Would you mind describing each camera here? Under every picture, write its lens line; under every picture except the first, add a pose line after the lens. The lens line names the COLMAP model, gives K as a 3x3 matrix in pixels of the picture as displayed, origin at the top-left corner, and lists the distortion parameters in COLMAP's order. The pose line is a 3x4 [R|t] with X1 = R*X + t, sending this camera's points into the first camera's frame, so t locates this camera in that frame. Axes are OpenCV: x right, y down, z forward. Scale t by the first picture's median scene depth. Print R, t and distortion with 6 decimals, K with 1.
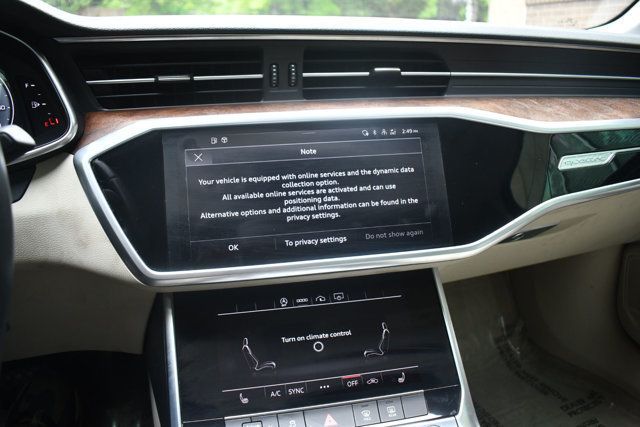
lens RADIAL K [[502.8, 0, 322.7], [0, 502.8, 211.1], [0, 0, 1]] dist [-0.098190, 0.005659]
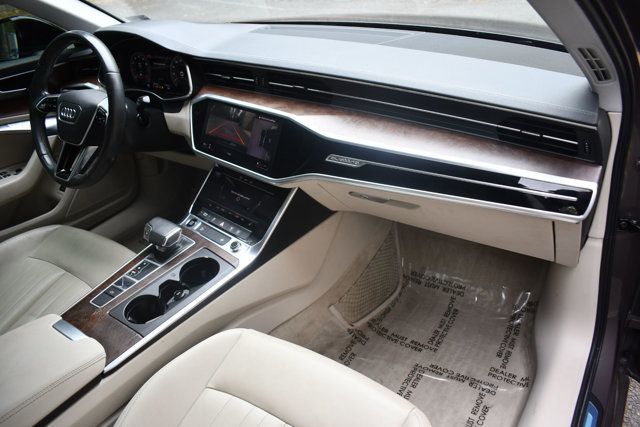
lens RADIAL K [[502.8, 0, 319.4], [0, 502.8, 211.2], [0, 0, 1]] dist [-0.098190, 0.005659]
pose [[0.589367, 0.376782, -0.714620, 1.986936], [-0.205740, 0.925415, 0.318243, -0.528397], [0.781228, -0.040535, 0.622928, -0.212905]]
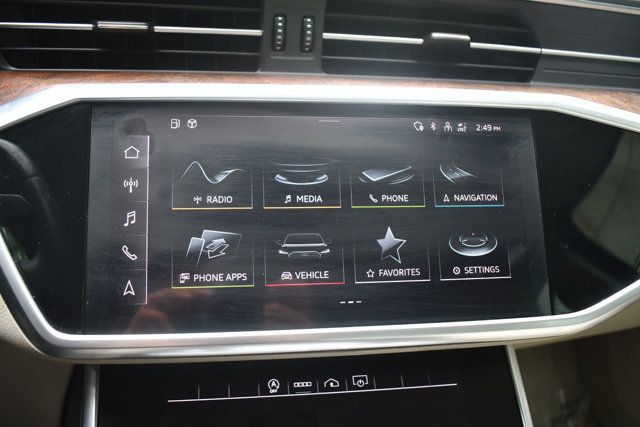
lens RADIAL K [[551.6, 0, 318.2], [0, 551.6, 214.8], [0, 0, 1]] dist [-0.090600, -0.003383]
pose [[0.998235, 0.055702, -0.020580, -0.019796], [-0.056325, 0.997929, -0.031077, -0.016645], [0.018806, 0.032182, 0.999305, 0.312162]]
